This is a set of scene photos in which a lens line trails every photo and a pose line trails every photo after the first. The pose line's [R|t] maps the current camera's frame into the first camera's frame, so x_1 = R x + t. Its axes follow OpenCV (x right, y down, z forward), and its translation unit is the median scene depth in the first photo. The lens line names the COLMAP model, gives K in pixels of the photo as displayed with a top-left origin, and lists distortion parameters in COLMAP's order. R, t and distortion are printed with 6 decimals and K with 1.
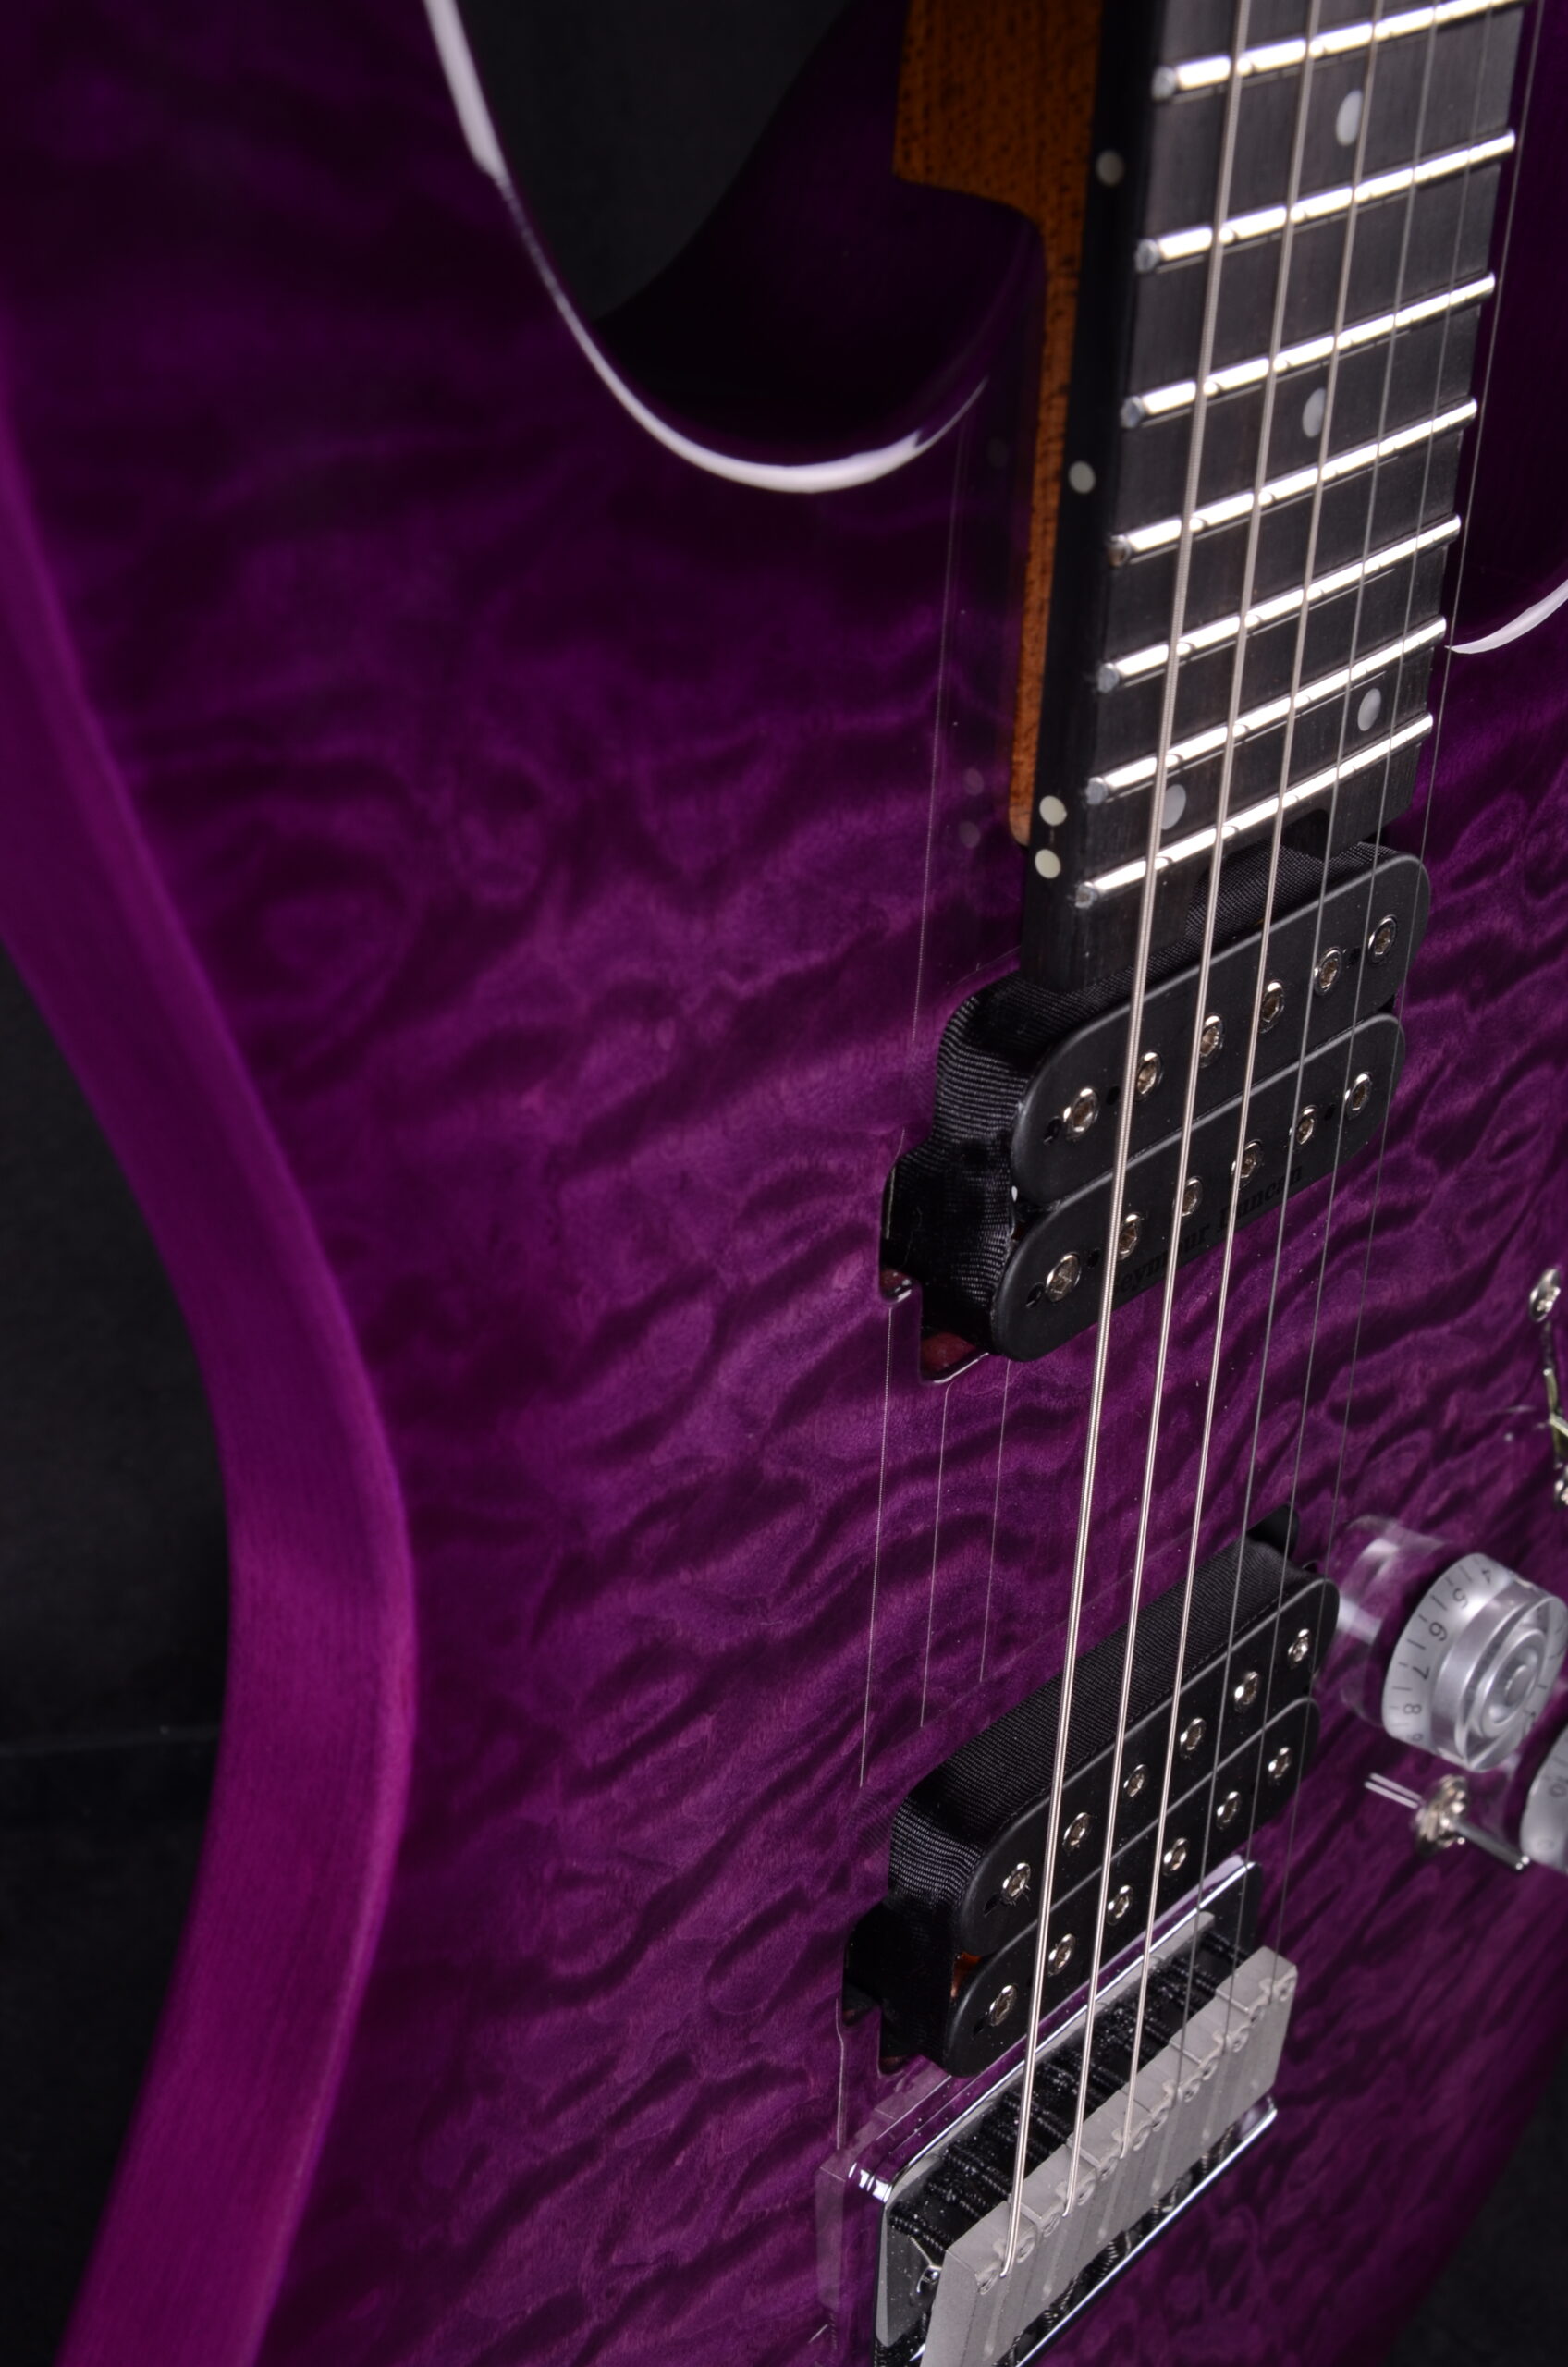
lens RADIAL K [[3367.4, 0, 793.9], [0, 3367.4, 1206.7], [0, 0, 1]] dist [0.070954, 0.000000]
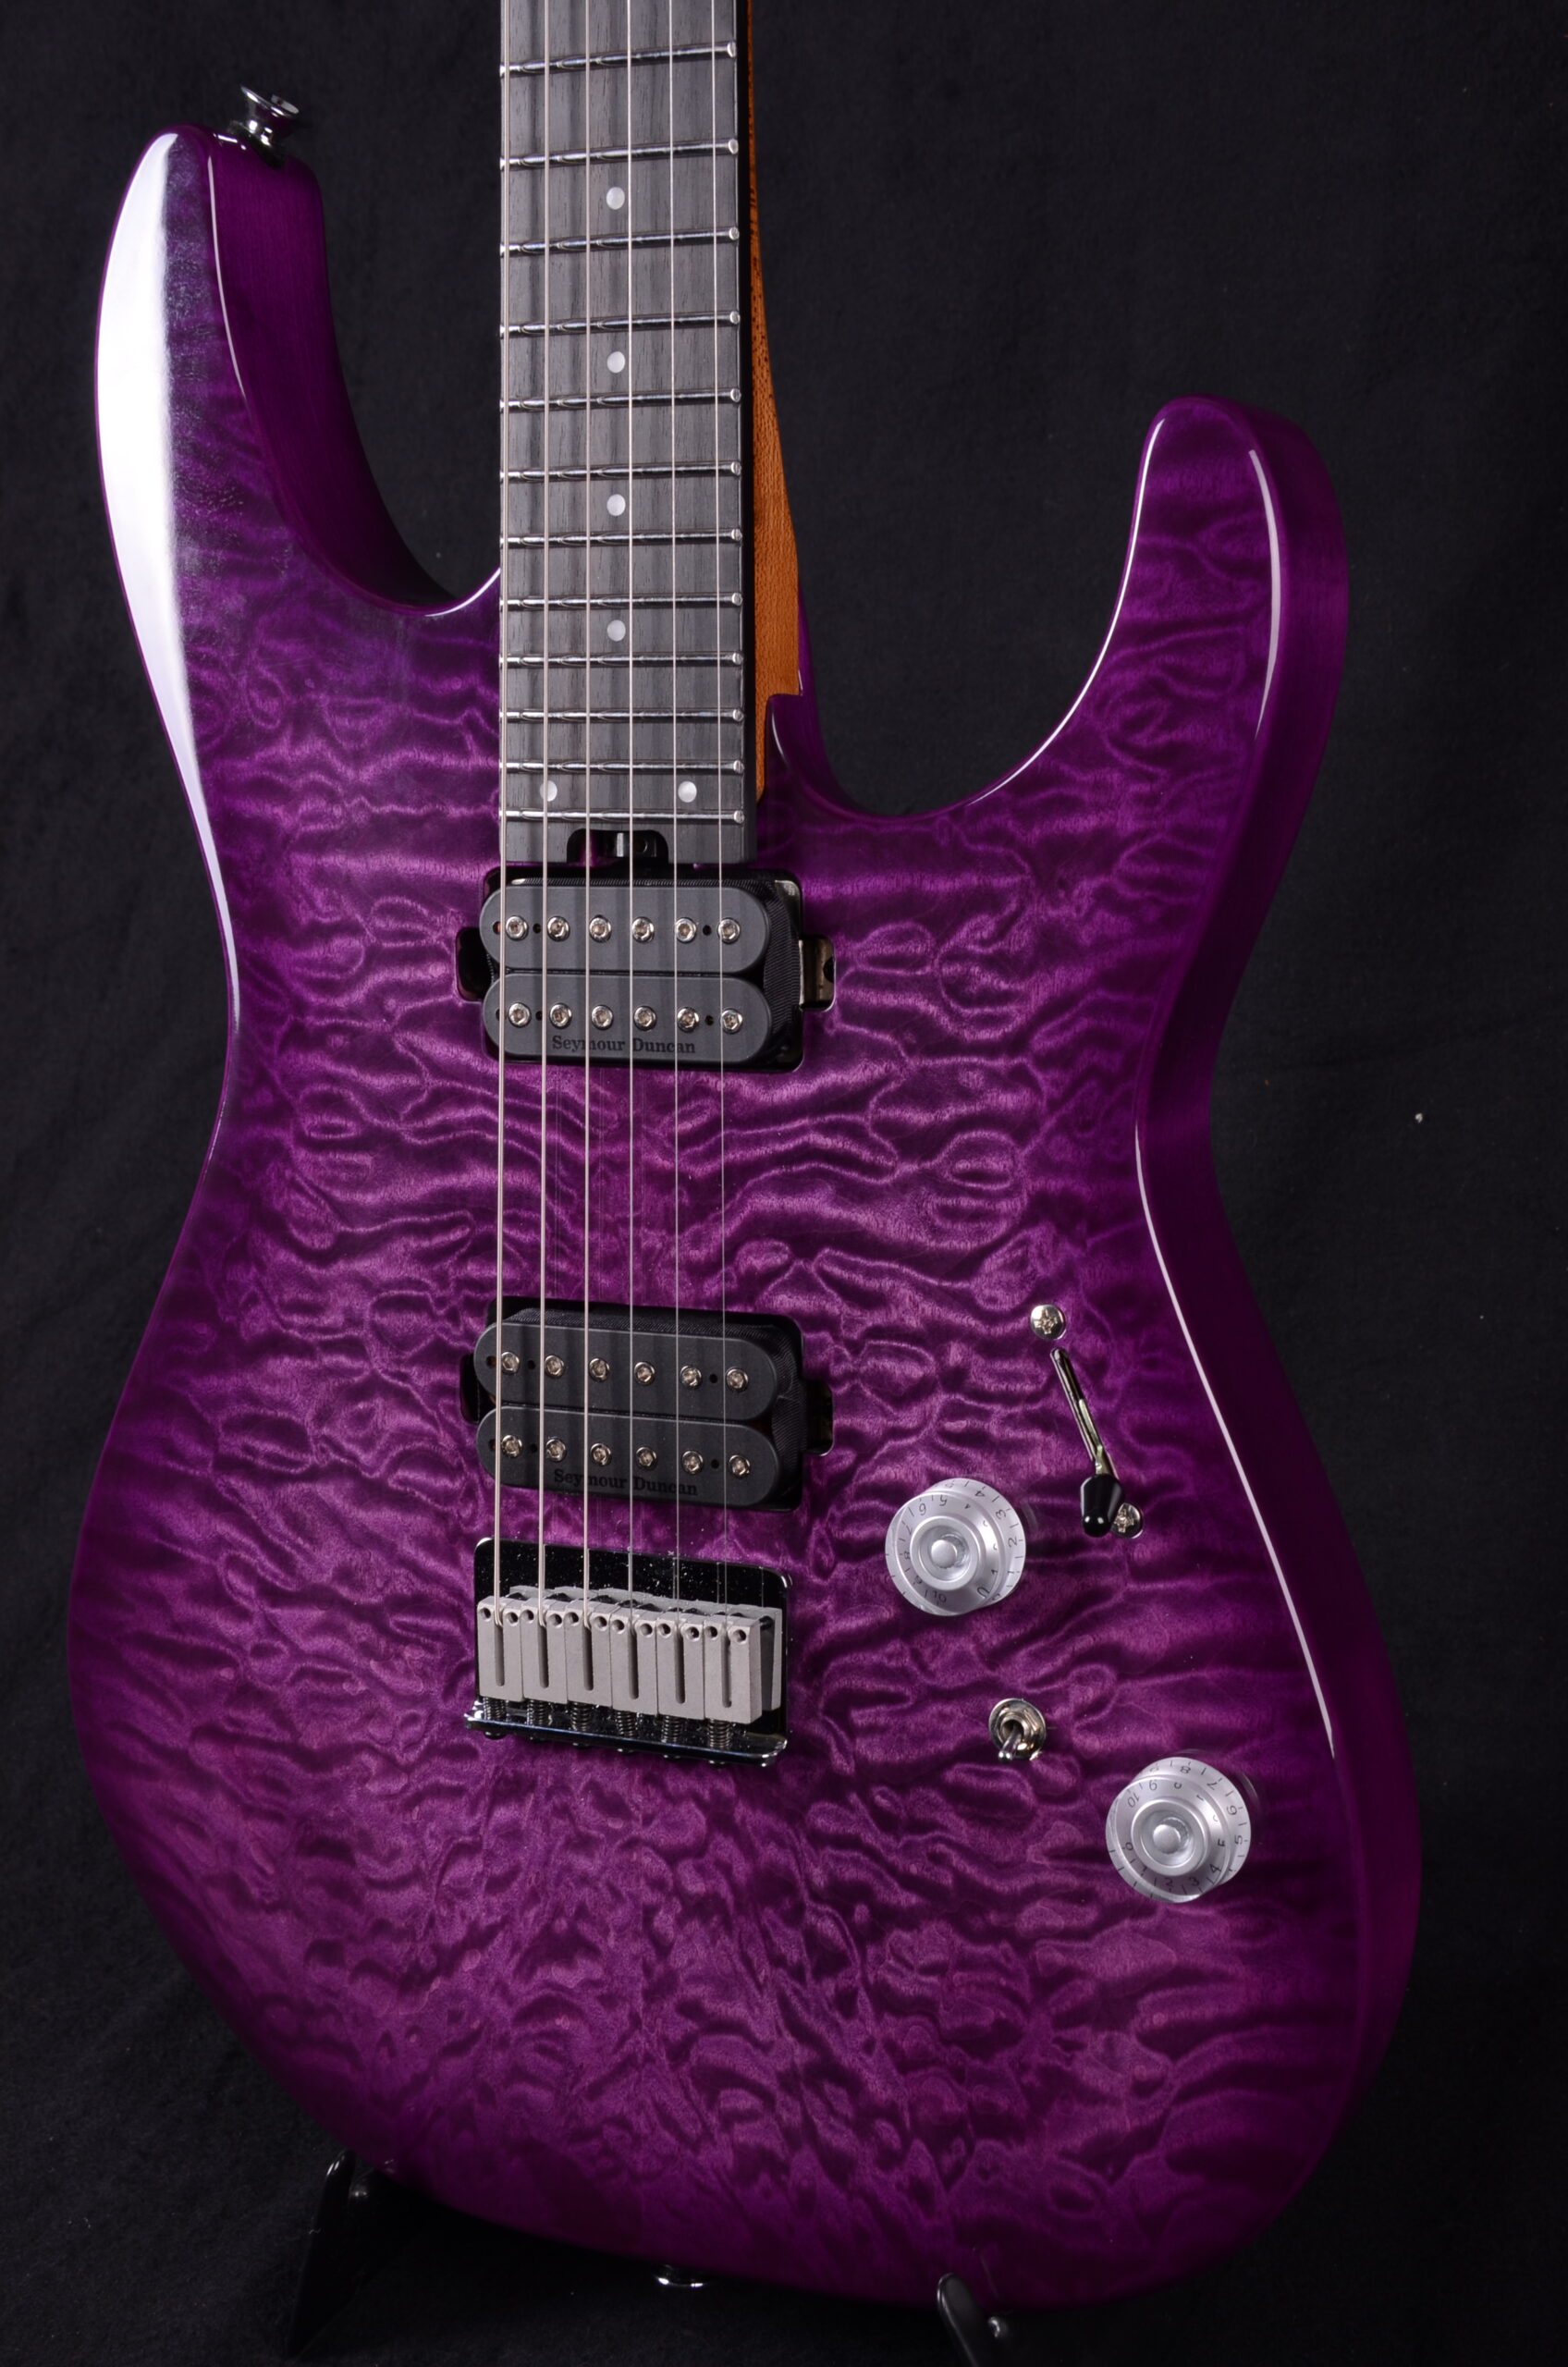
lens RADIAL K [[3367.4, 0, 831.8], [0, 3367.4, 1195.7], [0, 0, 1]] dist [0.070954, 0.000000]
pose [[0.279044, 0.078629, -0.957054, 2.630660], [-0.488141, 0.869884, -0.070858, 0.210312], [0.826954, 0.486950, 0.281118, 0.707404]]
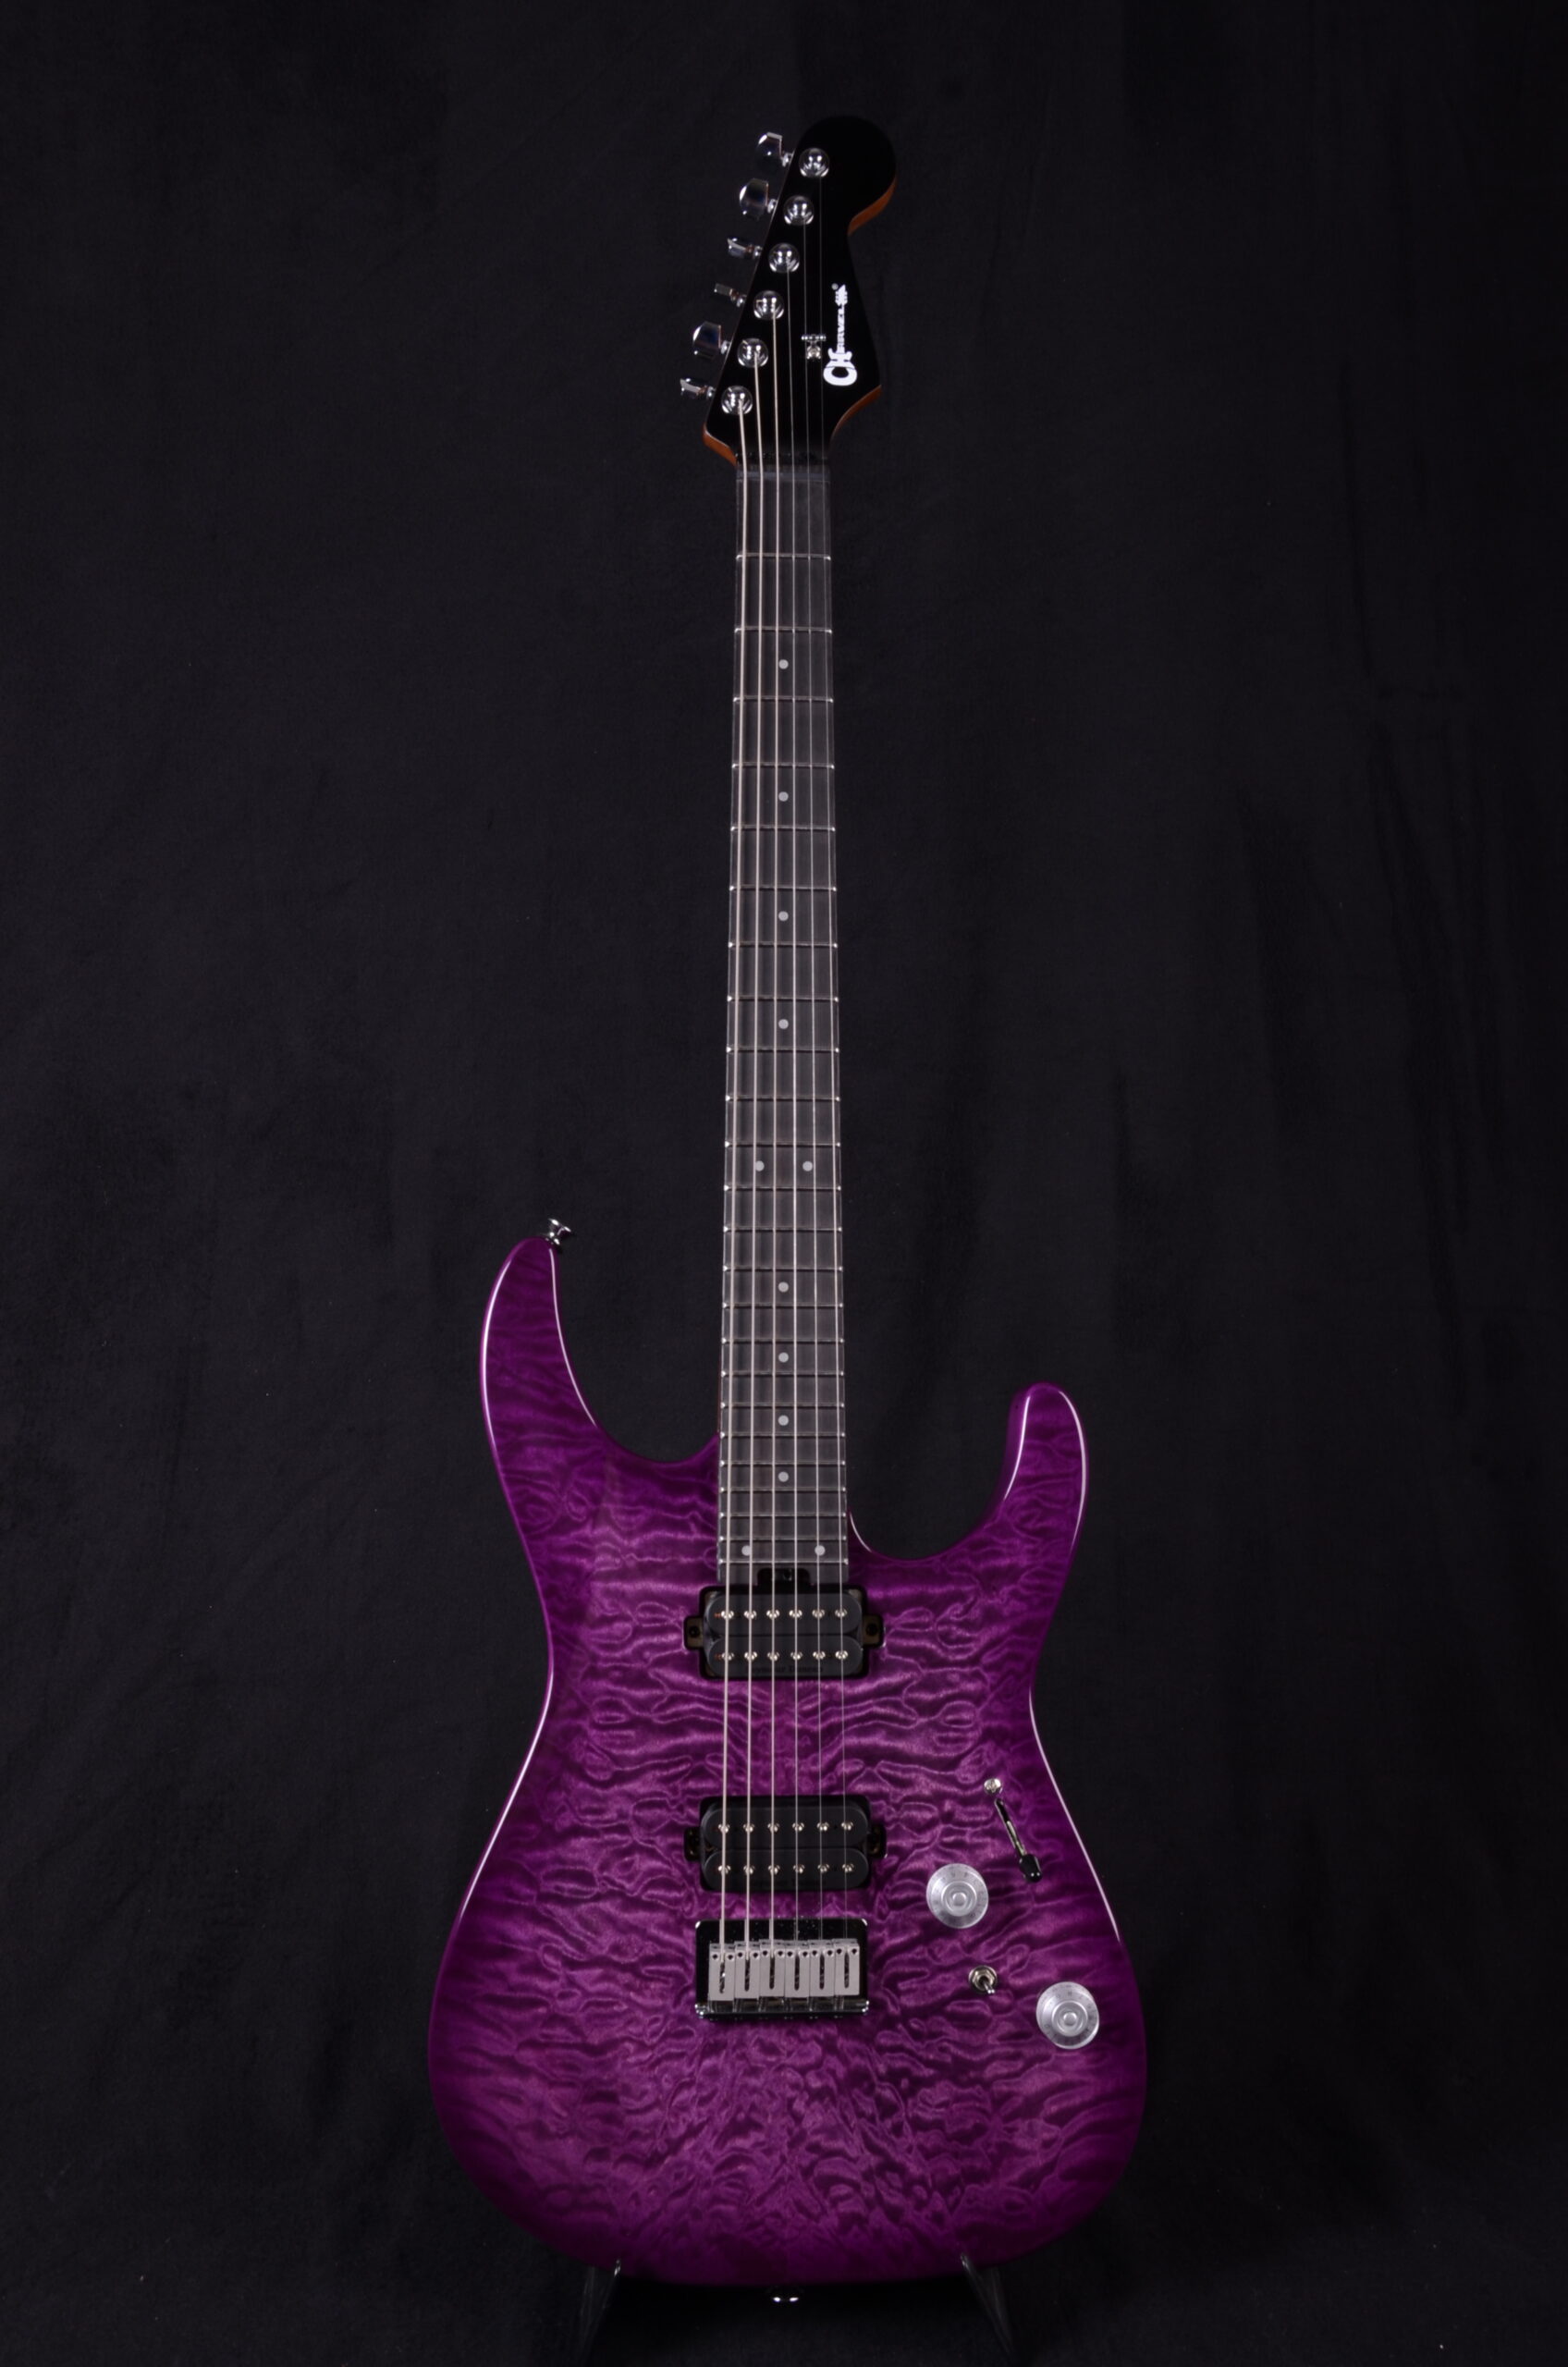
lens RADIAL K [[2421.4, 0, 816.3], [0, 2421.4, 1199.9], [0, 0, 1]] dist [-0.026408, 0.000000]
pose [[0.687507, -0.117093, -0.716675, 3.050685], [-0.349079, 0.812116, -0.467558, 1.191141], [0.636772, 0.571626, 0.517460, -1.166055]]
